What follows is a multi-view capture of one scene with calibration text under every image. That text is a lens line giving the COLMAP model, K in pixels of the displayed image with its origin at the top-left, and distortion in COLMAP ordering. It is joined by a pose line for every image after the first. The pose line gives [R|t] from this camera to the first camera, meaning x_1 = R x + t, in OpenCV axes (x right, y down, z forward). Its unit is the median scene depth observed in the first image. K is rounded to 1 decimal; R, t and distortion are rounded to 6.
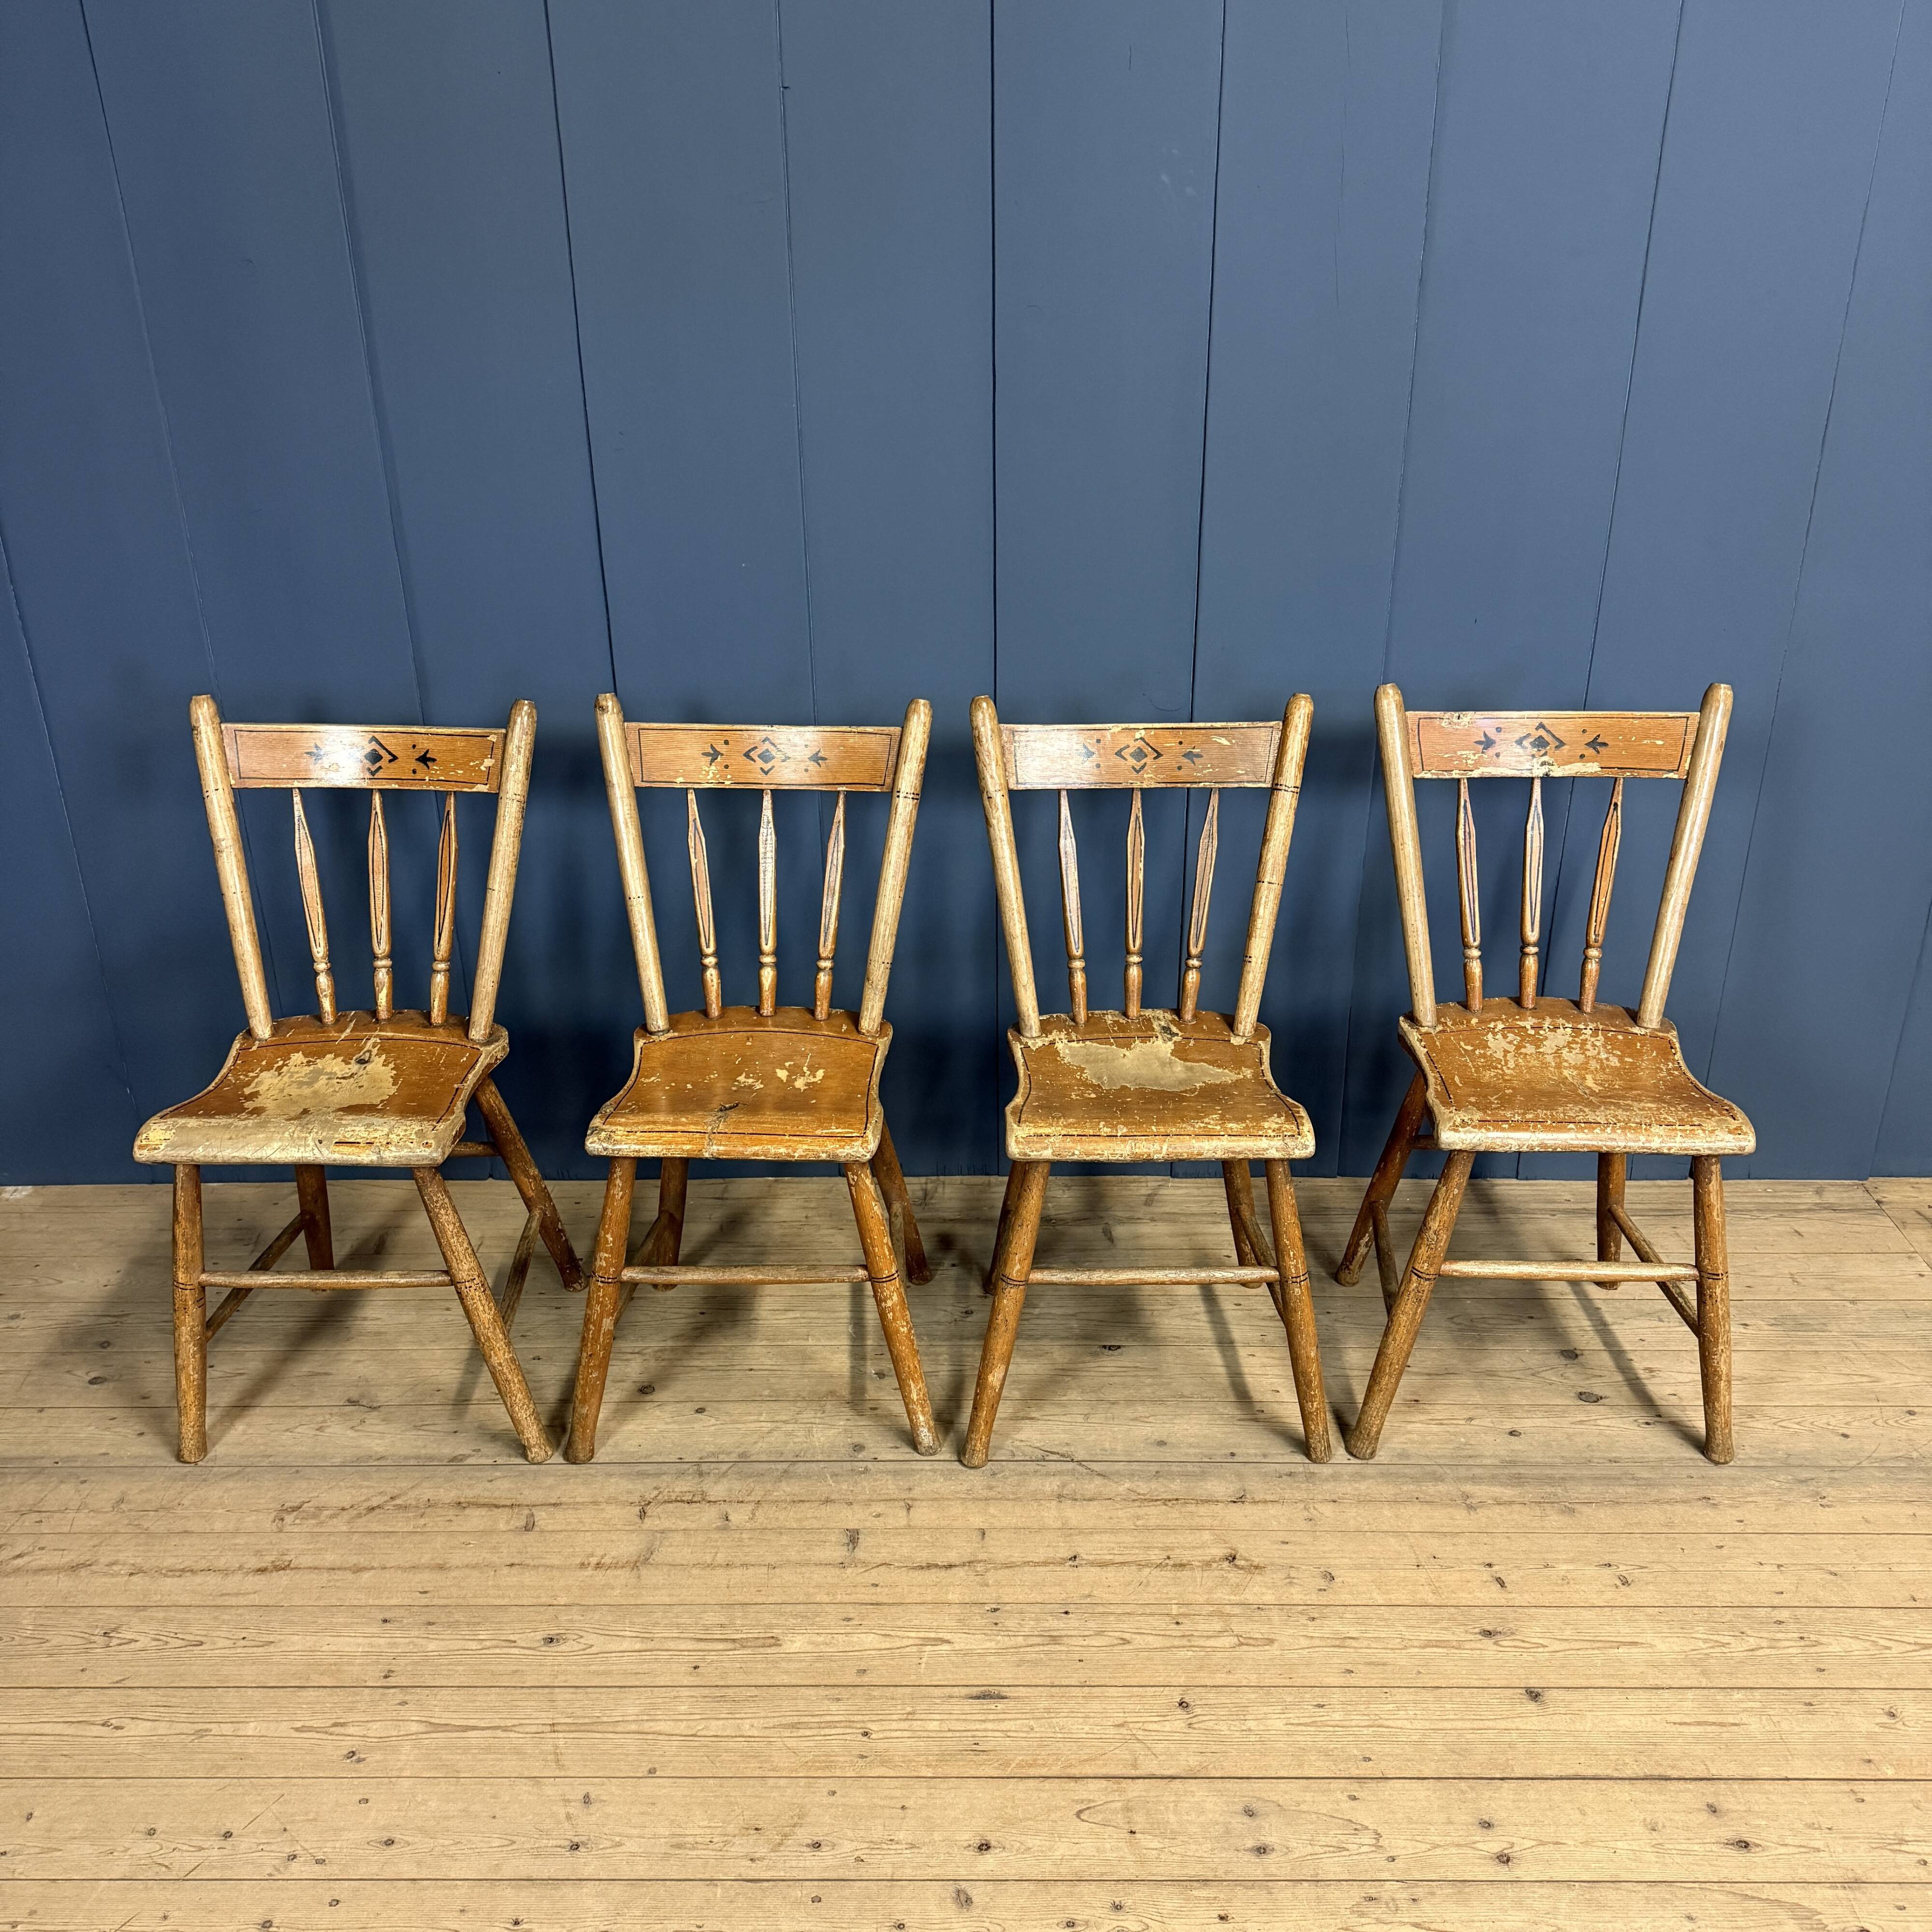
lens RADIAL K [[1785.8, 0, 976.2], [0, 1785.8, 958.1], [0, 0, 1]] dist [0.031746, 0.000000]
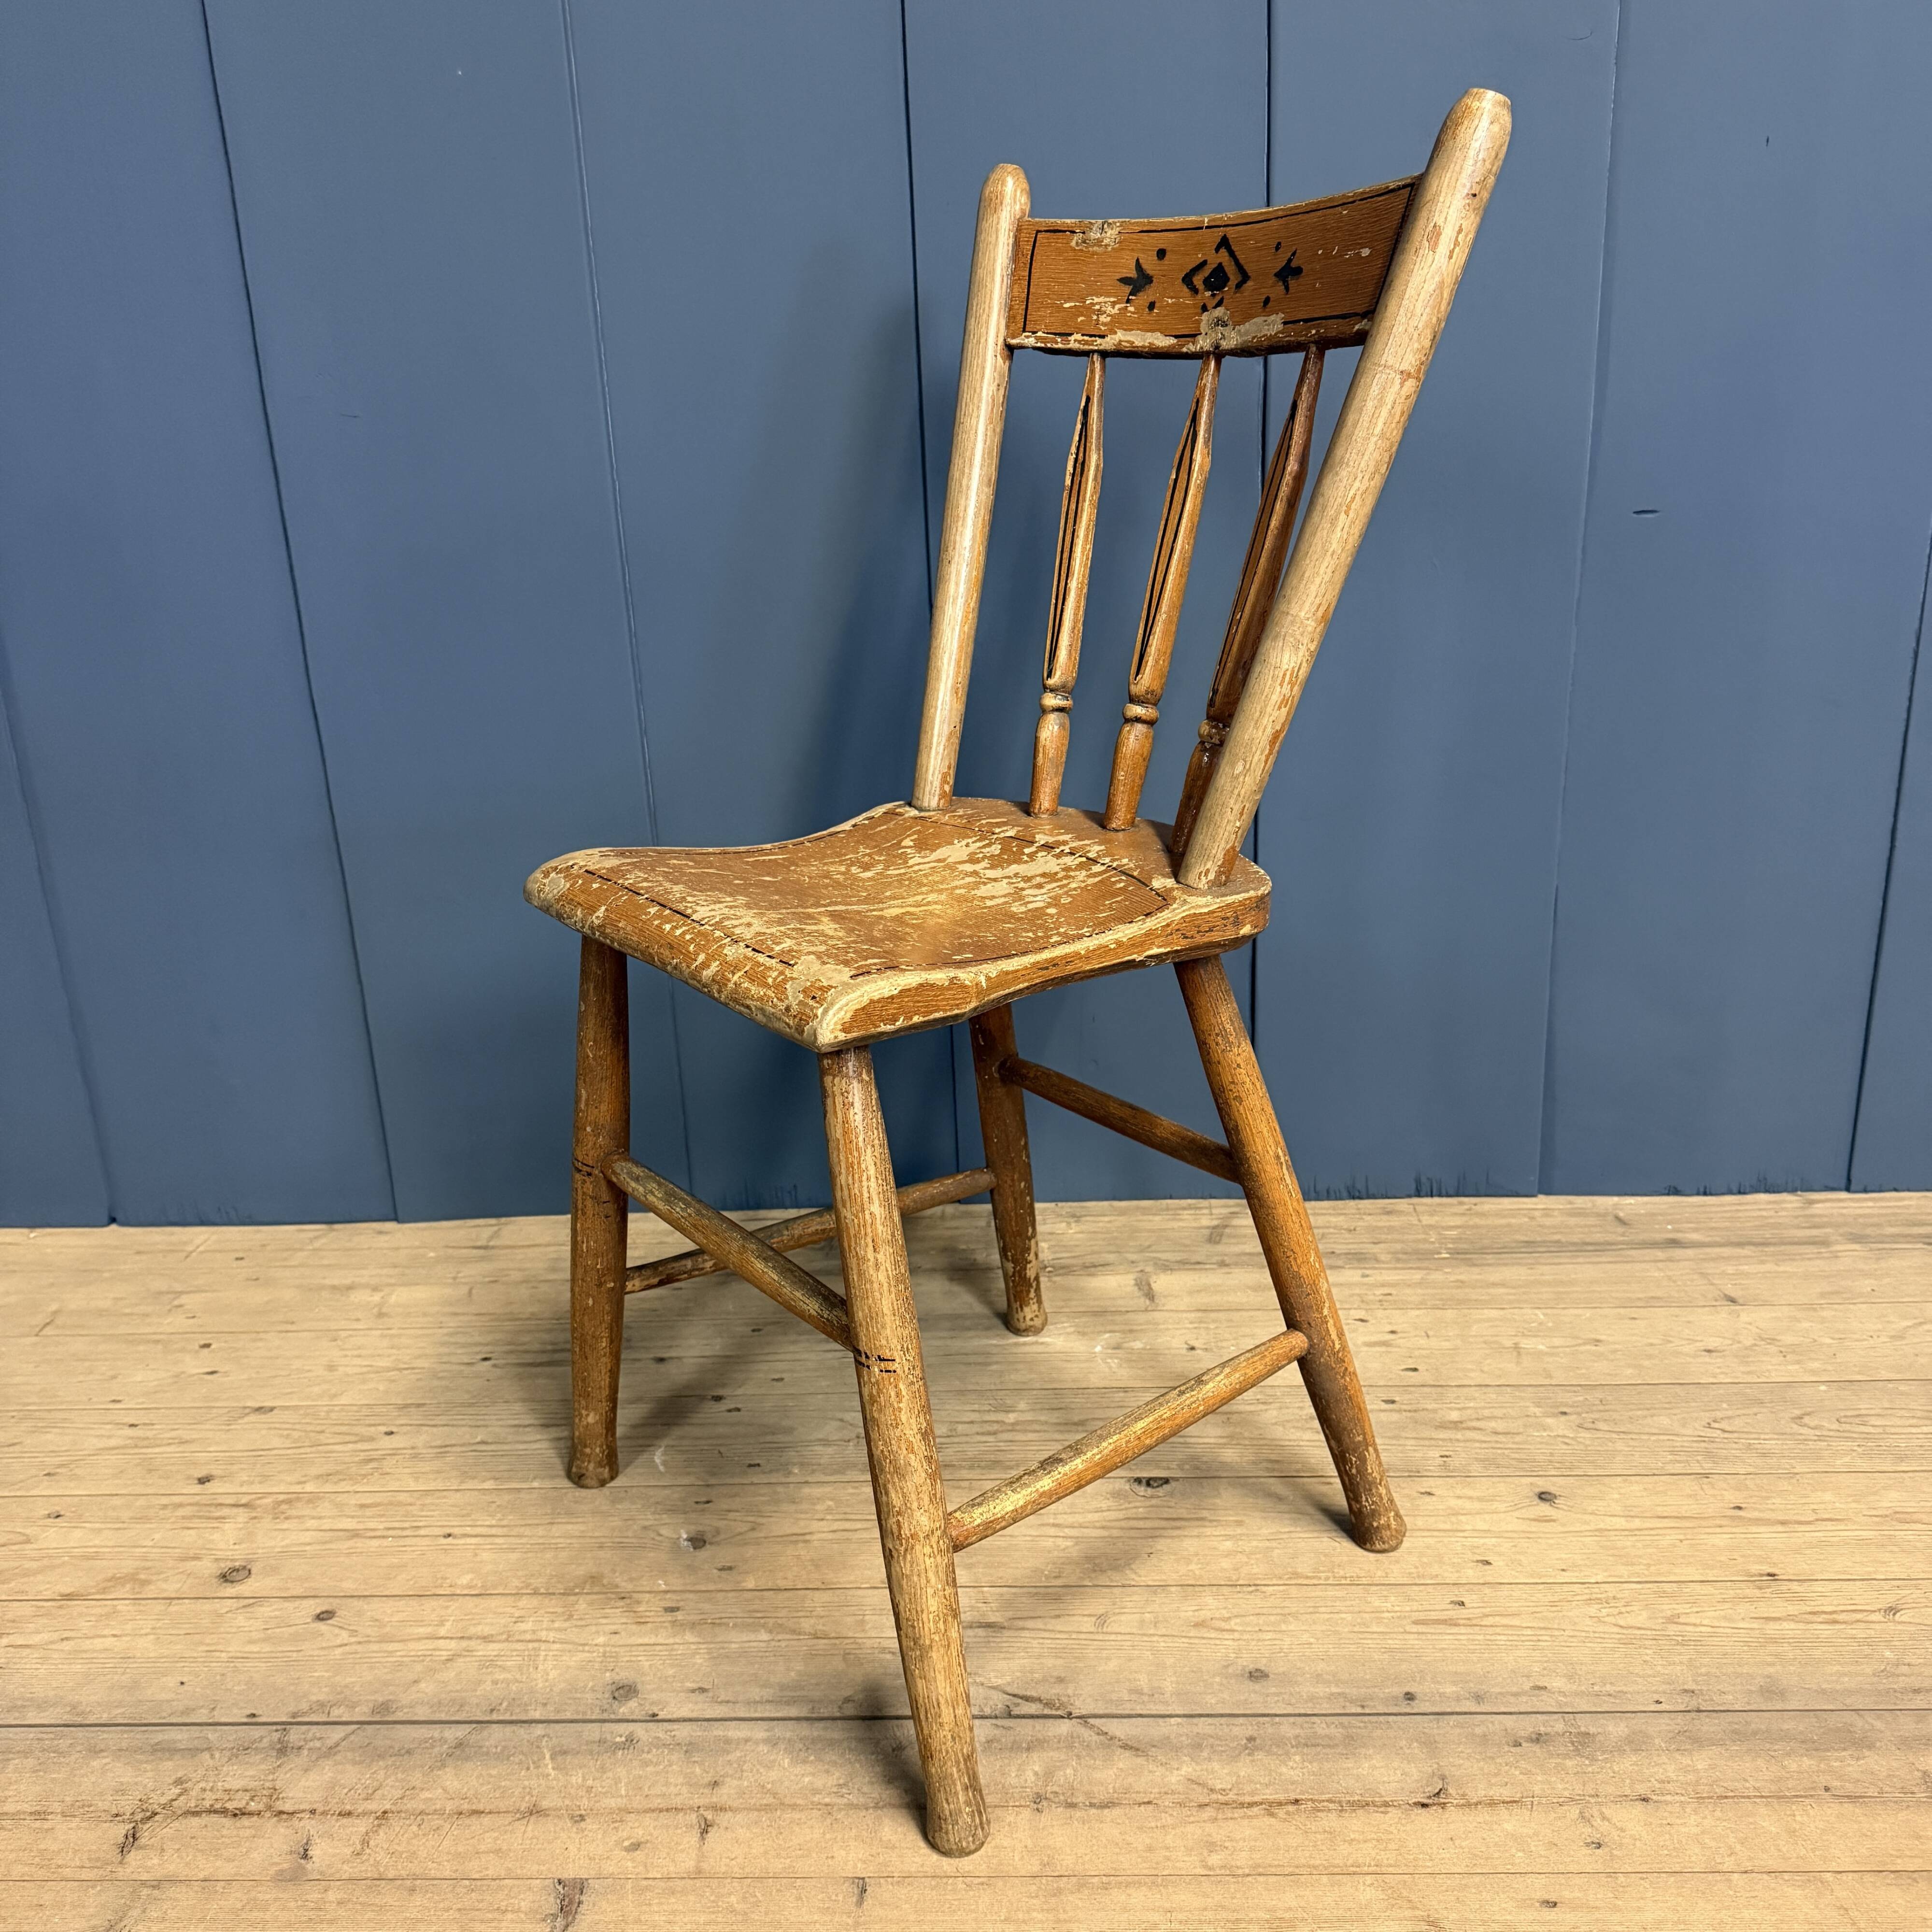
lens RADIAL K [[1827.5, 0, 974.7], [0, 1827.5, 964.2], [0, 0, 1]] dist [-0.017299, 0.000000]
pose [[0.999364, -0.021692, -0.028308, 0.047147], [0.018672, 0.994517, -0.102898, 0.134070], [0.030385, 0.102304, 0.994289, 0.506227]]
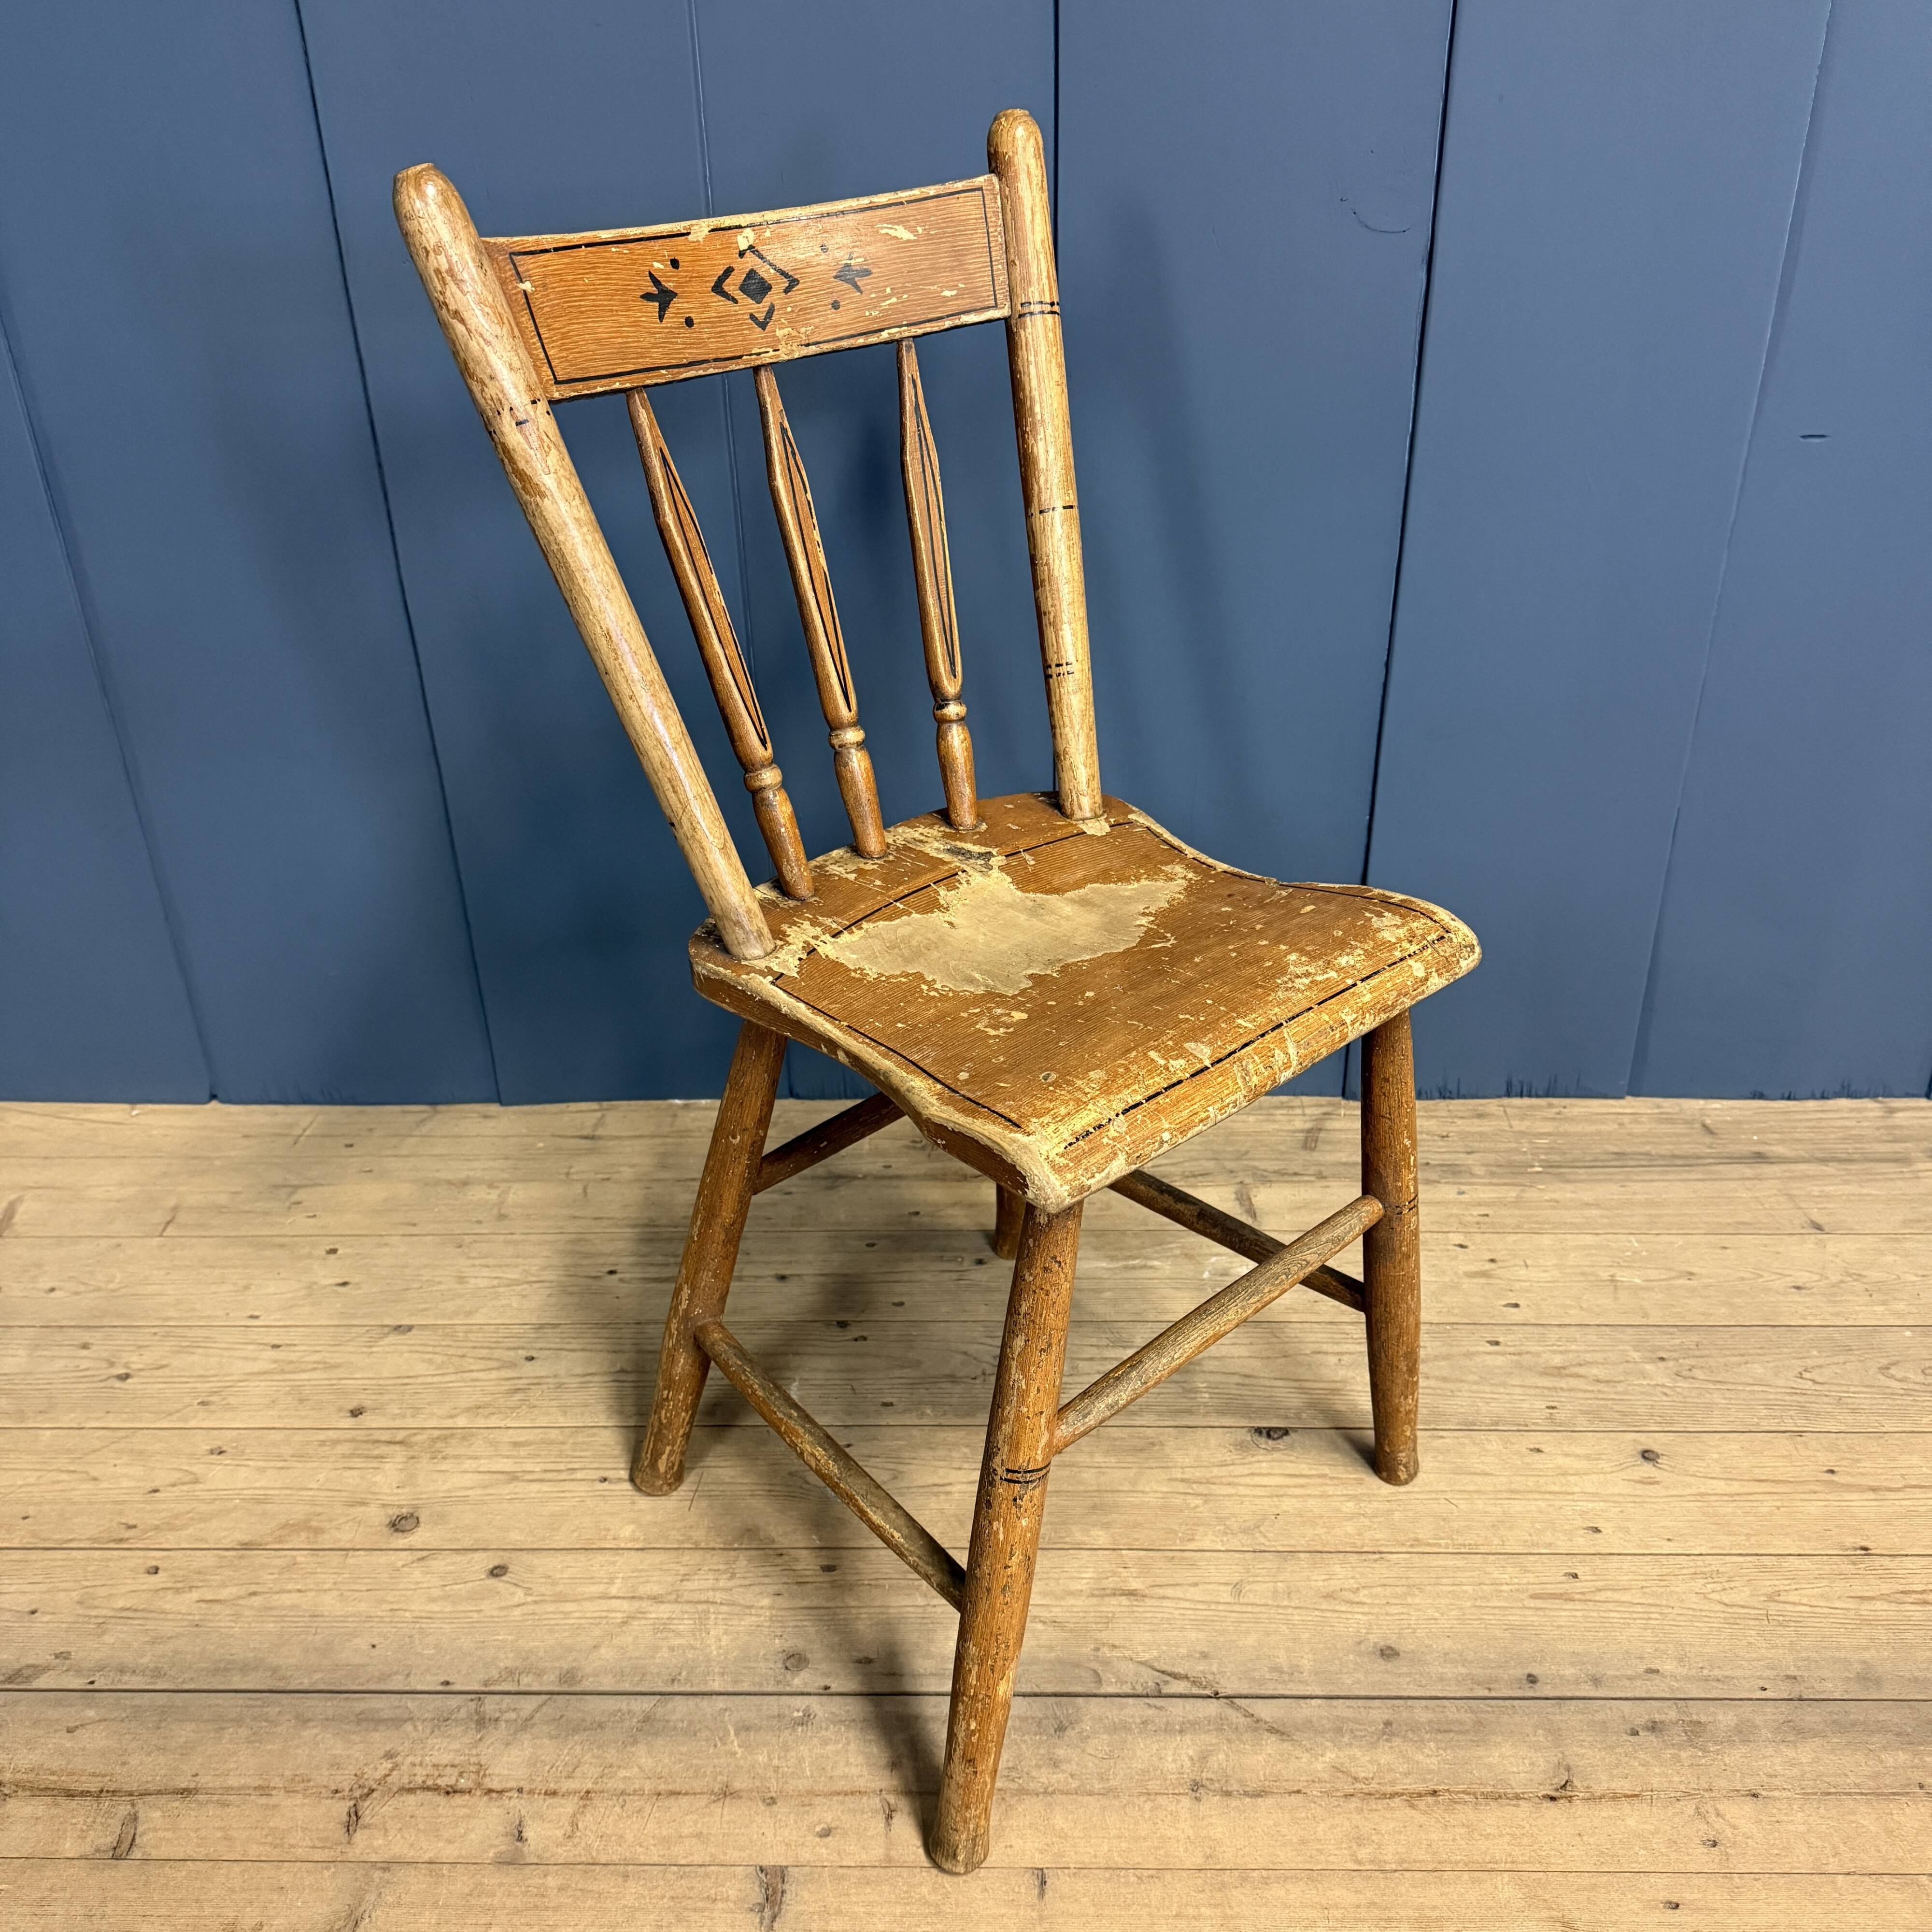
lens RADIAL K [[1827.5, 0, 972.2], [0, 1827.5, 961.4], [0, 0, 1]] dist [-0.017299, 0.000000]
pose [[0.999844, -0.003141, -0.017400, -0.005426], [0.004646, 0.996182, 0.087176, 0.029866], [0.017059, -0.087243, 0.996041, 0.508709]]
